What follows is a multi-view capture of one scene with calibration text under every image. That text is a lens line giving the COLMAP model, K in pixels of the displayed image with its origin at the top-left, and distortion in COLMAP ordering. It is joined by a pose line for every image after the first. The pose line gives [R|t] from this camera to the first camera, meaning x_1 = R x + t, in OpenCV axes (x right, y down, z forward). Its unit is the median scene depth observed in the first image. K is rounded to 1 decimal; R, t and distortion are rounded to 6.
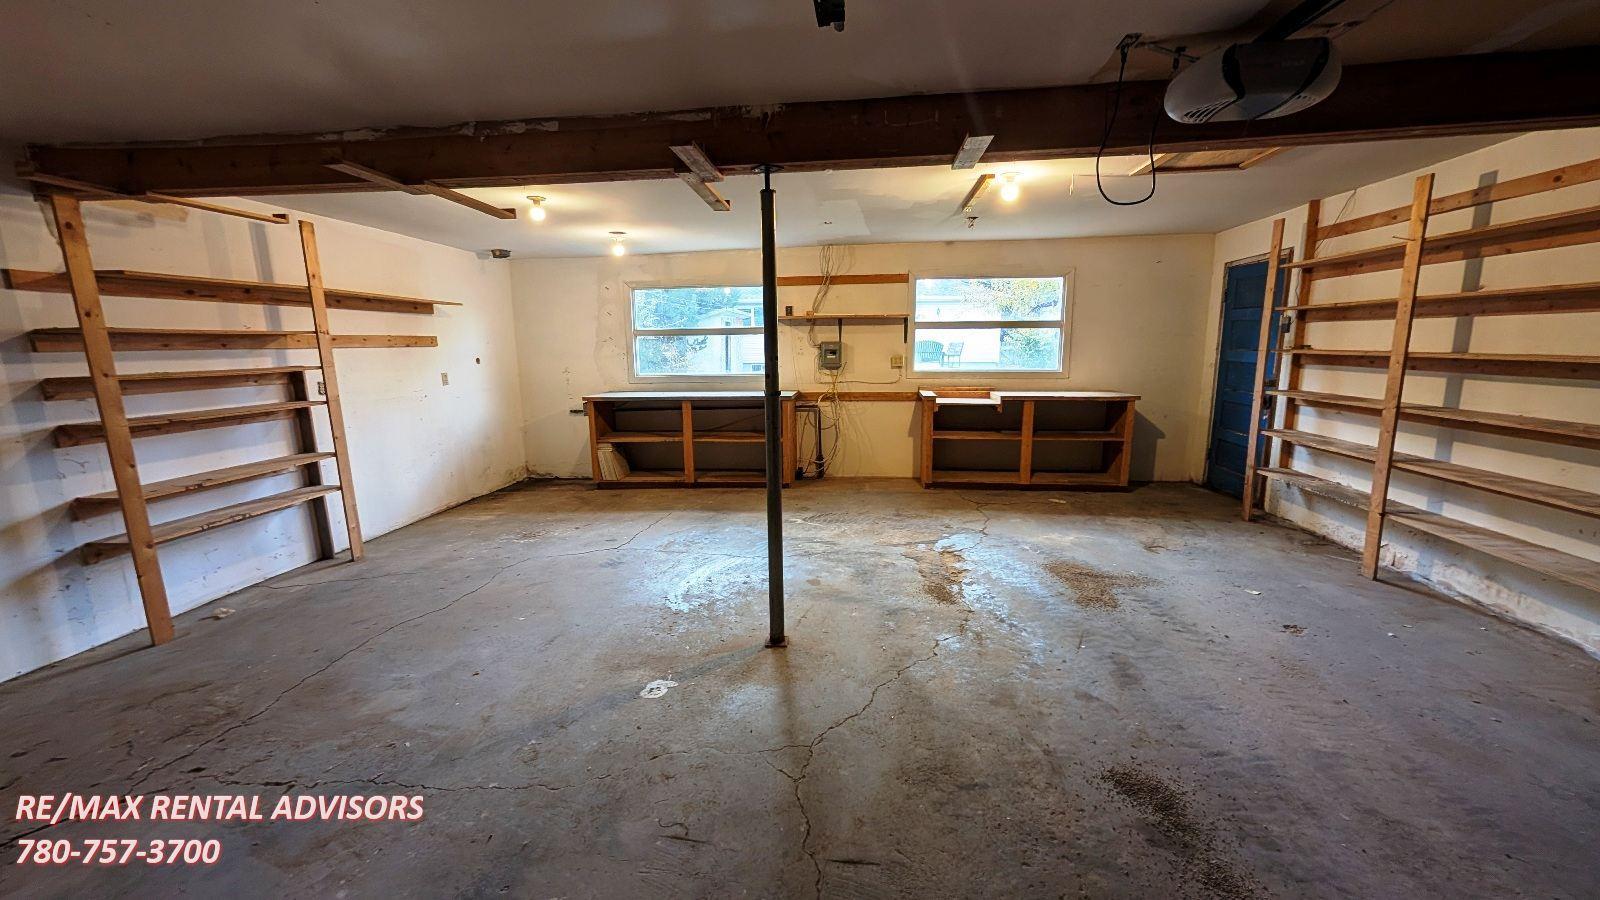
lens RADIAL K [[601.3, 0, 800.3], [0, 601.3, 451.5], [0, 0, 1]] dist [-0.001161, -0.000407]
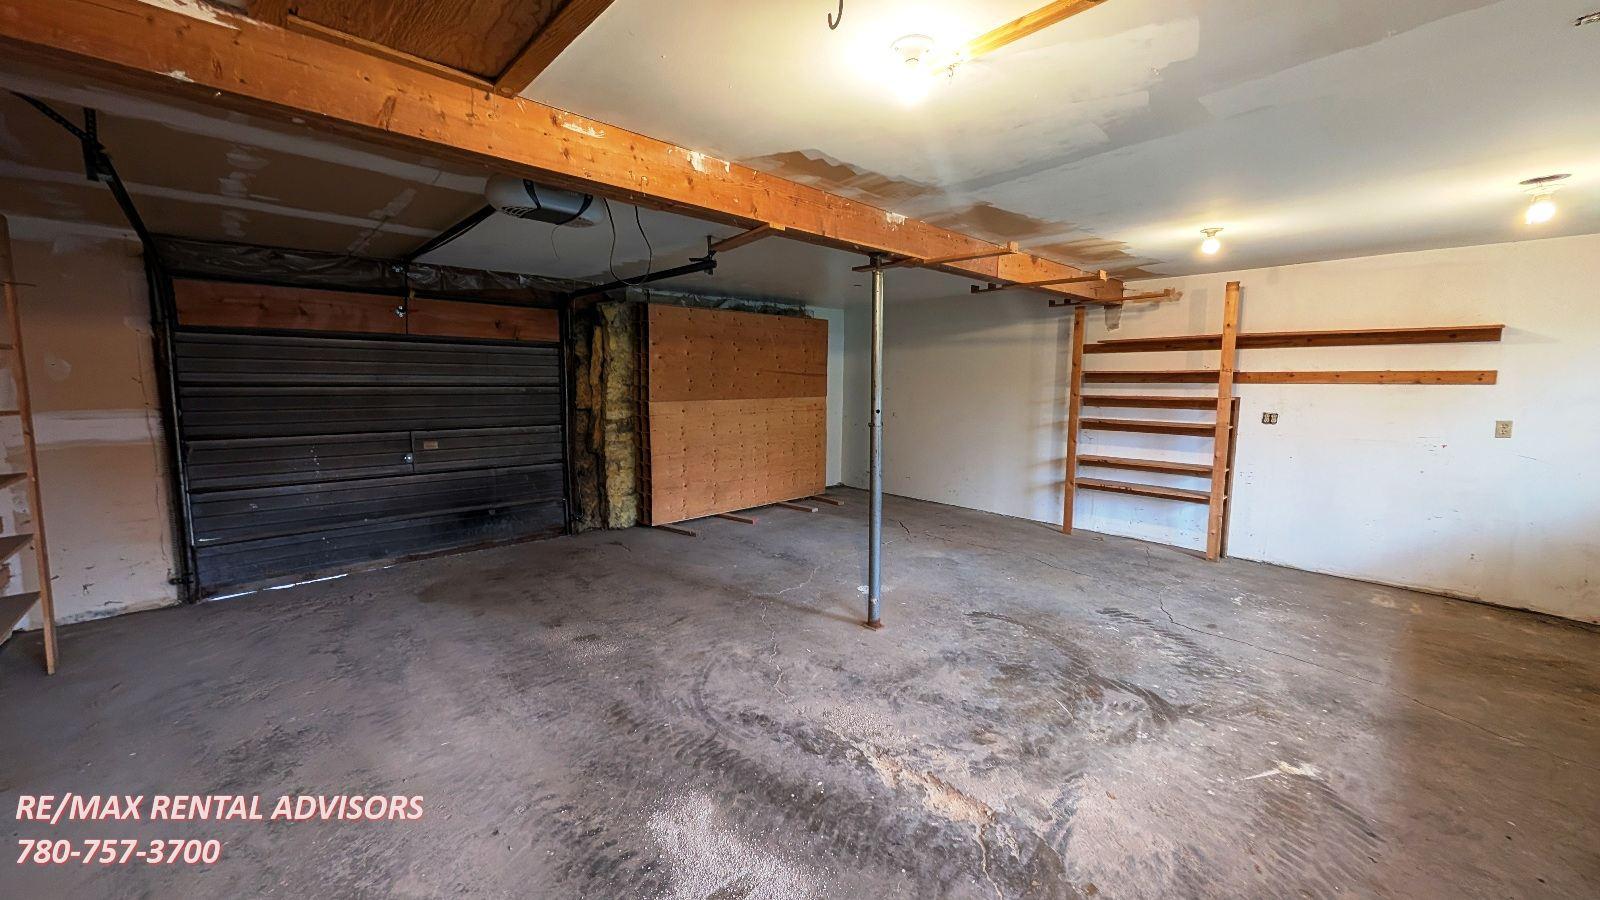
lens RADIAL K [[601.3, 0, 801.0], [0, 601.3, 443.3], [0, 0, 1]] dist [-0.001161, -0.000407]
pose [[-0.653521, 0.091315, -0.751380, 0.635066], [-0.130721, 0.964163, 0.230870, -0.204113], [0.745535, 0.249099, -0.618164, 1.044100]]
